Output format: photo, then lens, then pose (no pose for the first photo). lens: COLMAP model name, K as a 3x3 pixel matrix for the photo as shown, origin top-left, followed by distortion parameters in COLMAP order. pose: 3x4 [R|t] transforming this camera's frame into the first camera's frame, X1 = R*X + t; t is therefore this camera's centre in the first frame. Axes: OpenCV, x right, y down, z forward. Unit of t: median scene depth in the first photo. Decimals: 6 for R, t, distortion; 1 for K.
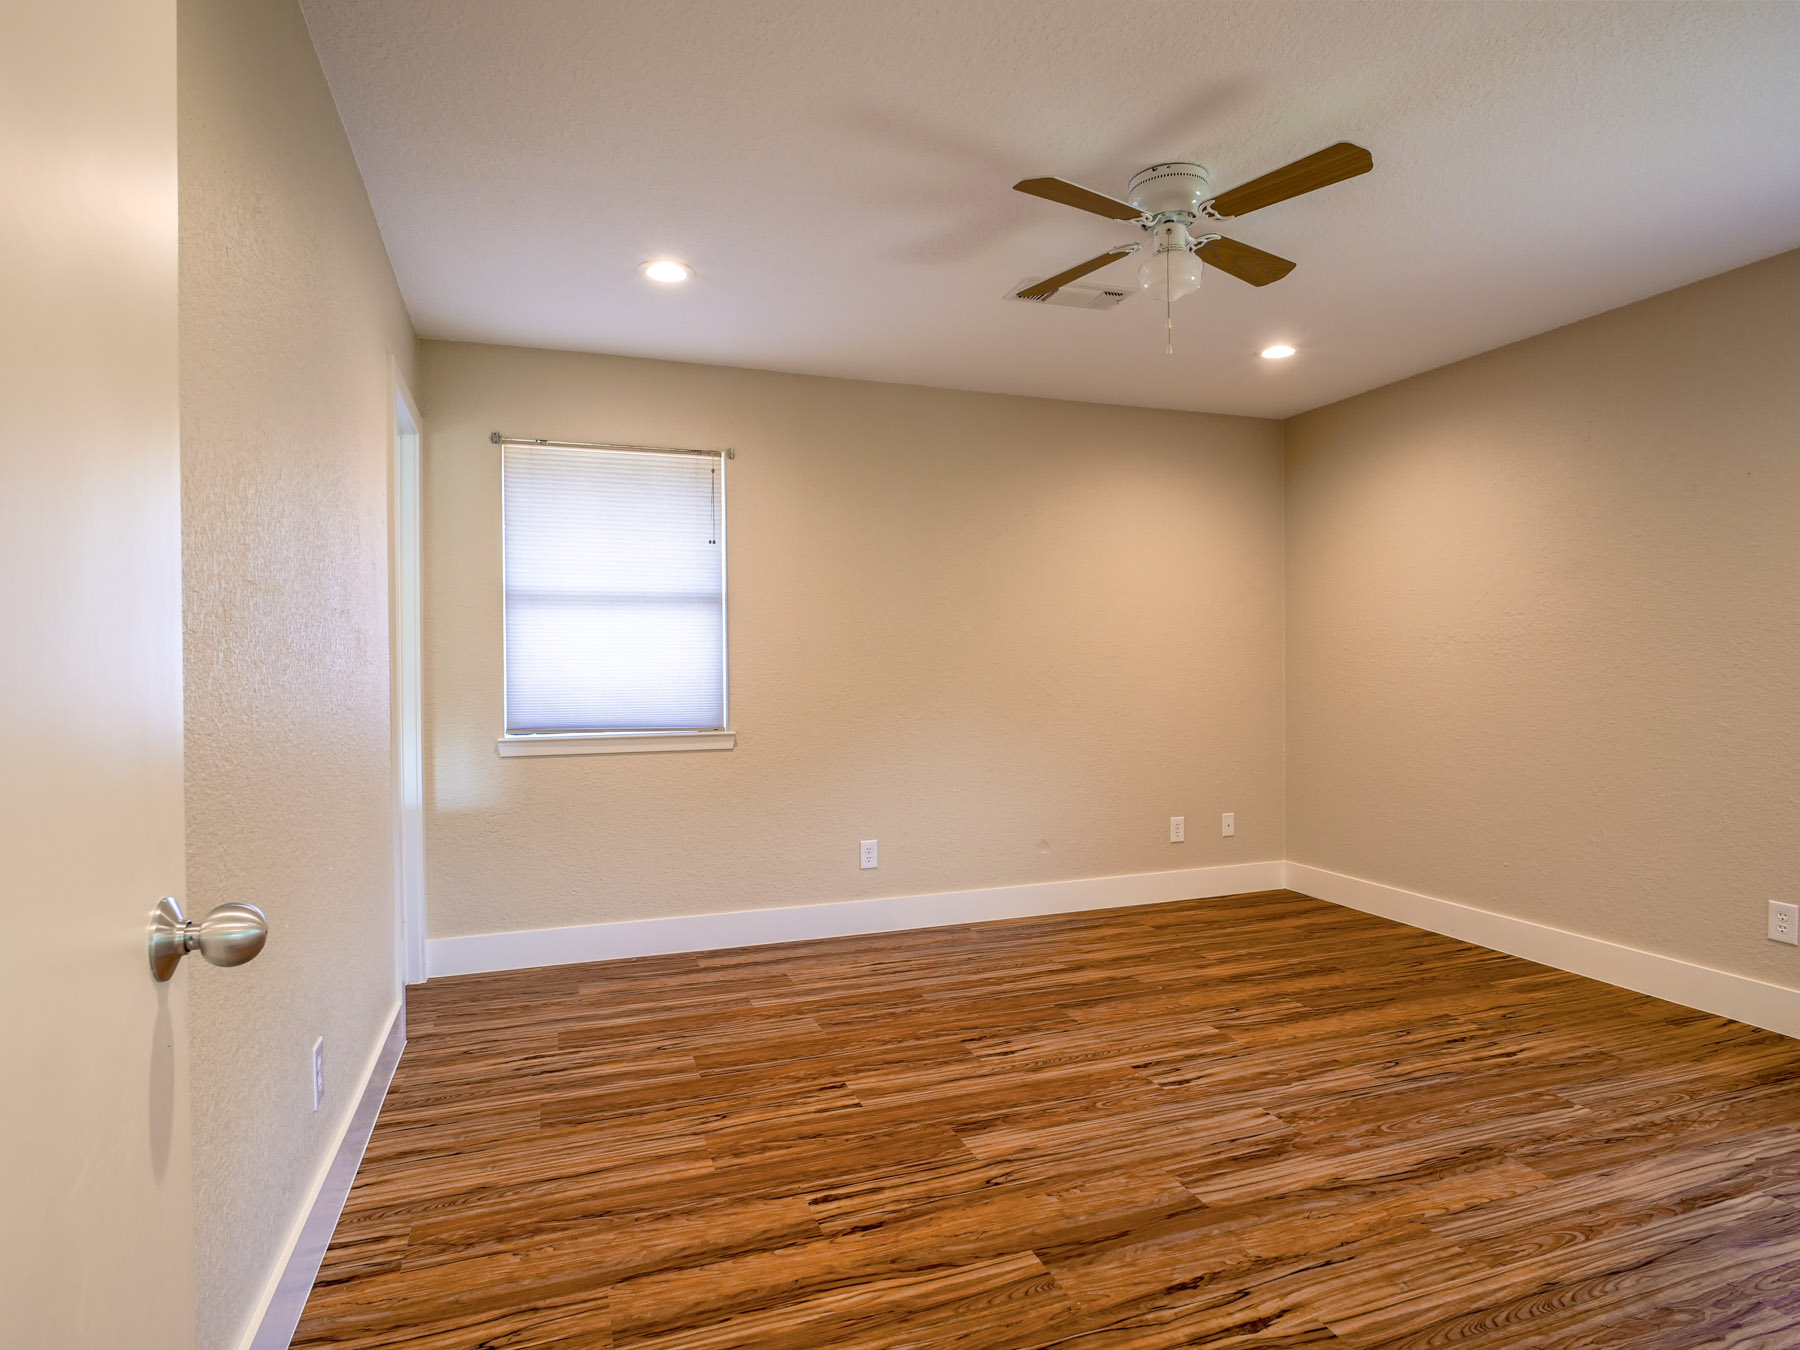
lens RADIAL K [[991.7, 0, 894.9], [0, 991.7, 672.5], [0, 0, 1]] dist [-0.015100, 0.003910]
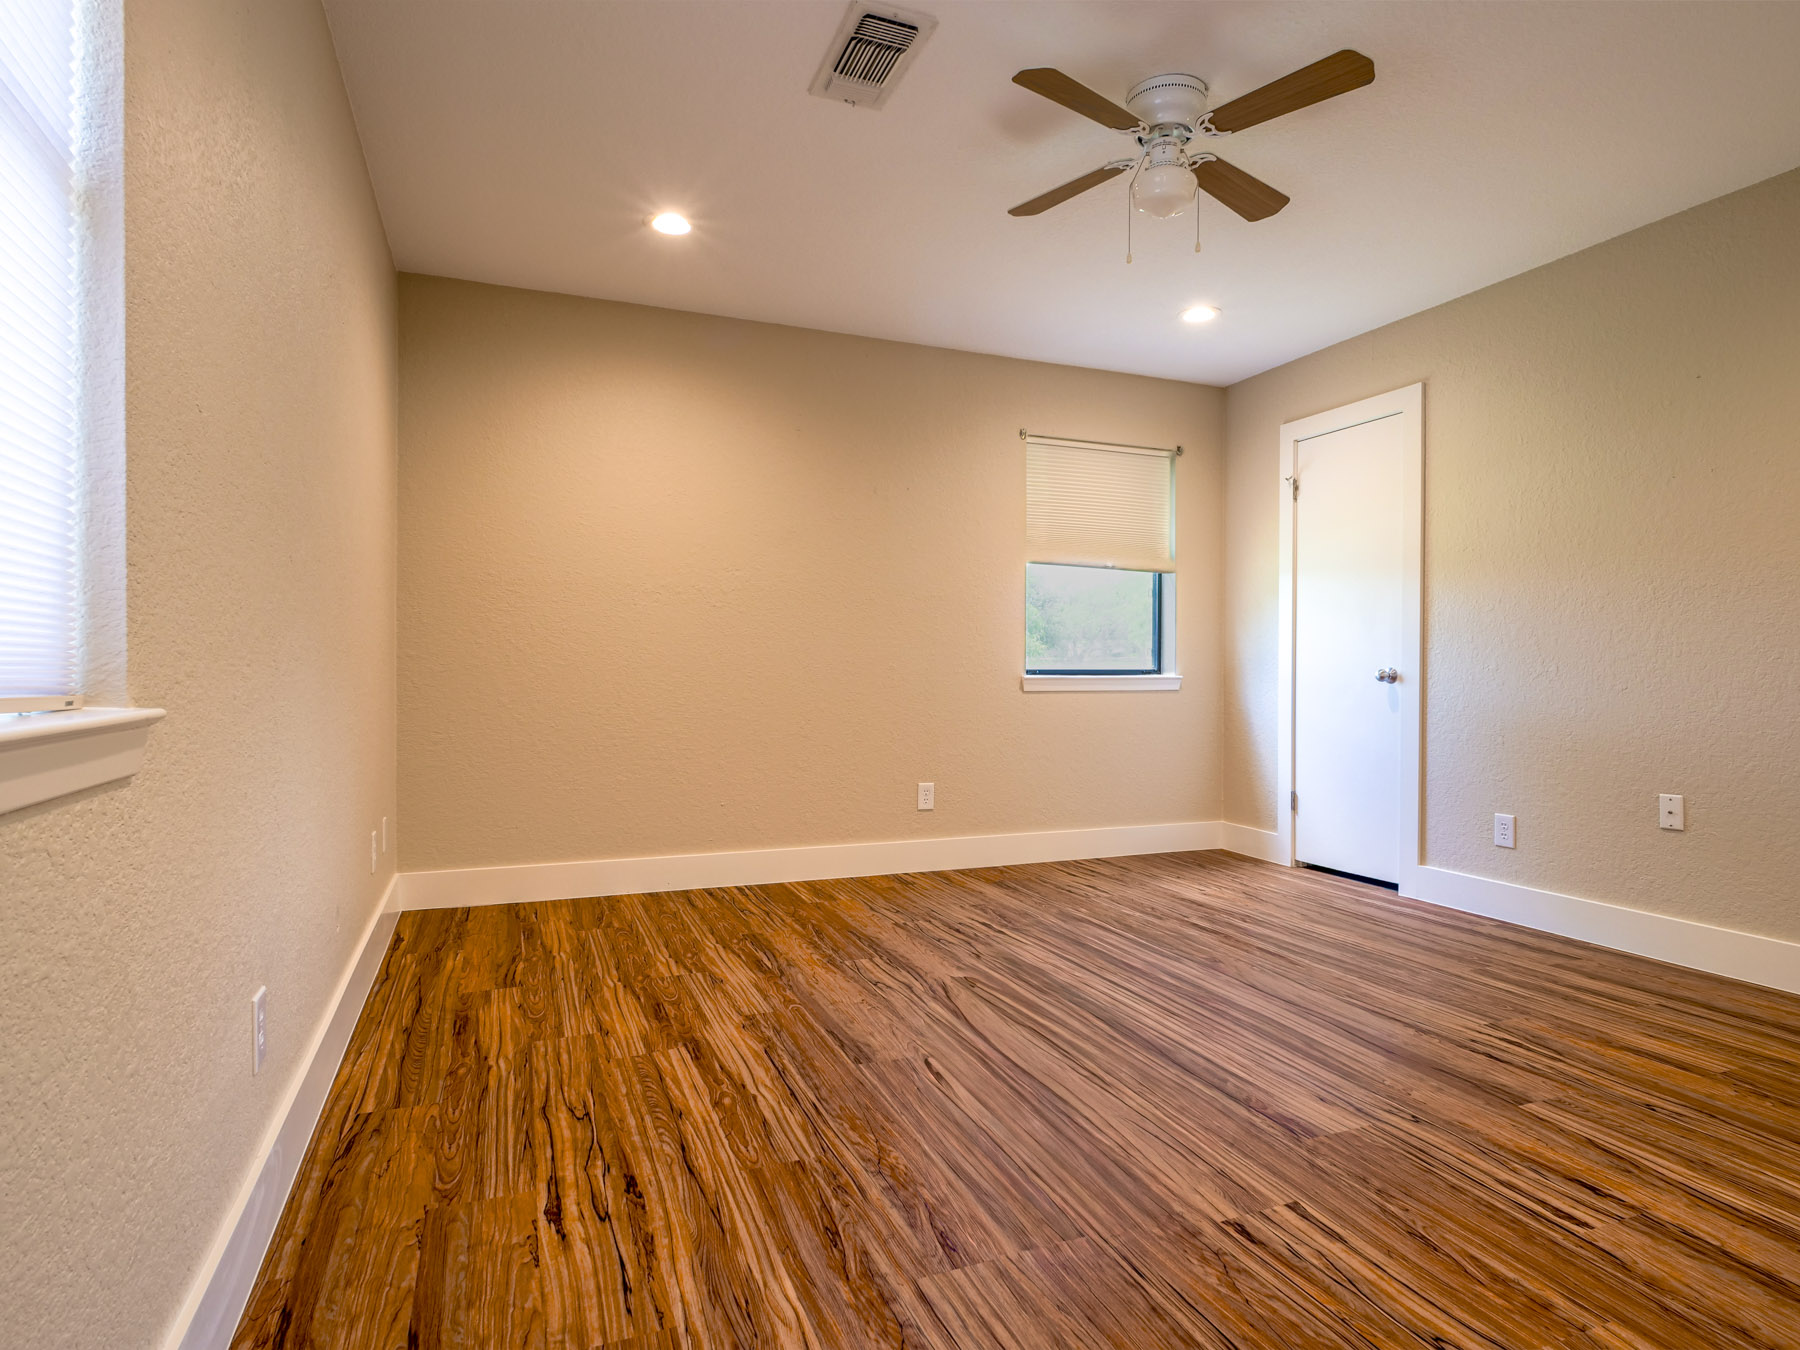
lens RADIAL K [[991.7, 0, 895.5], [0, 991.7, 667.9], [0, 0, 1]] dist [-0.015100, 0.003910]
pose [[-0.042126, 0.004330, 0.999103, -0.520758], [-0.002341, 0.999987, -0.004433, 0.059407], [-0.999110, -0.002526, -0.042116, 0.977406]]
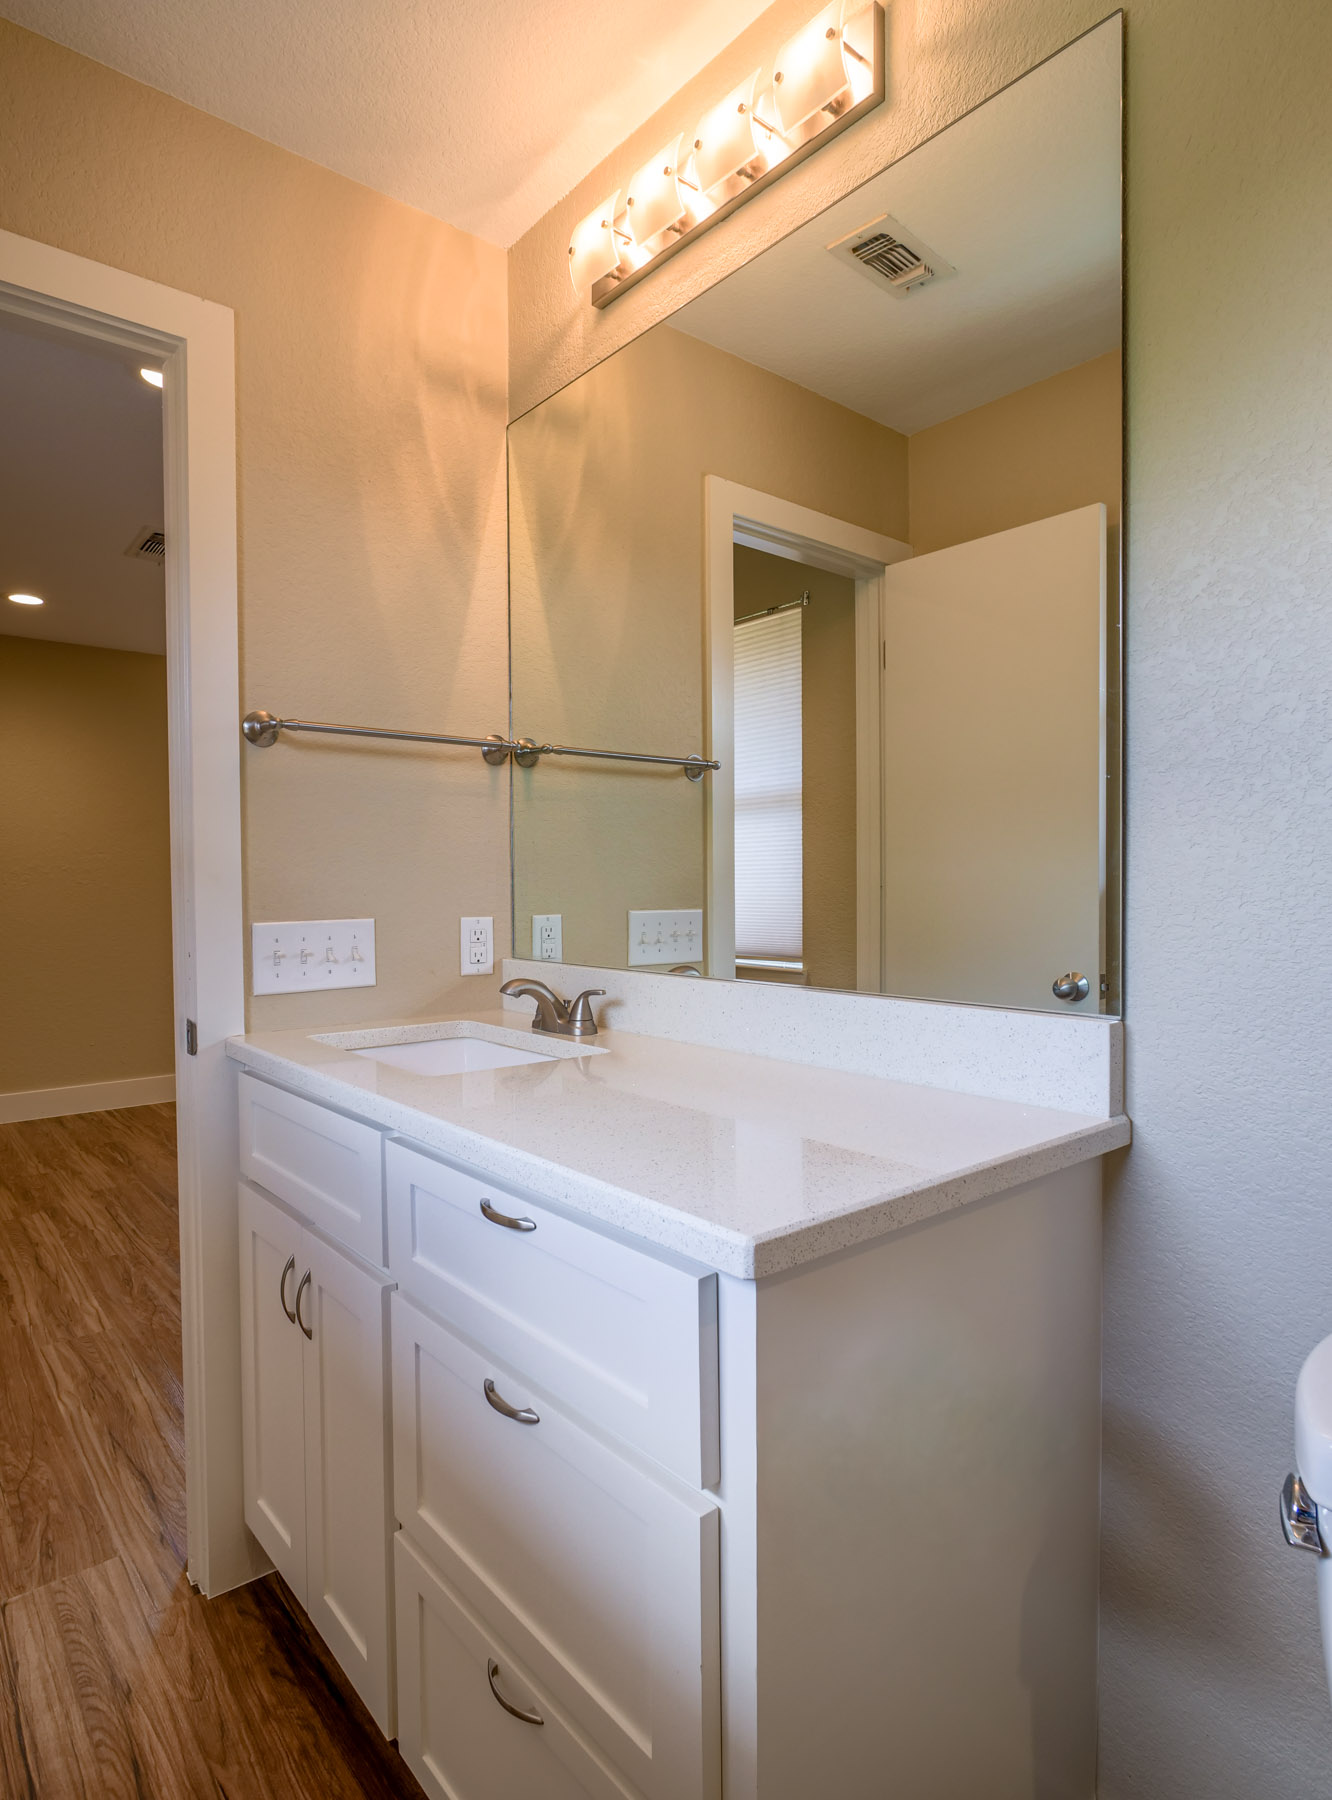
lens RADIAL K [[1010.4, 0, 663.8], [0, 1010.4, 903.9], [0, 0, 1]] dist [-0.006664, 0.002139]
pose [[-0.342113, -0.009346, 0.939612, -1.013309], [0.013373, 0.999801, 0.014814, -0.000948], [-0.939564, 0.017634, -0.341920, 0.844216]]
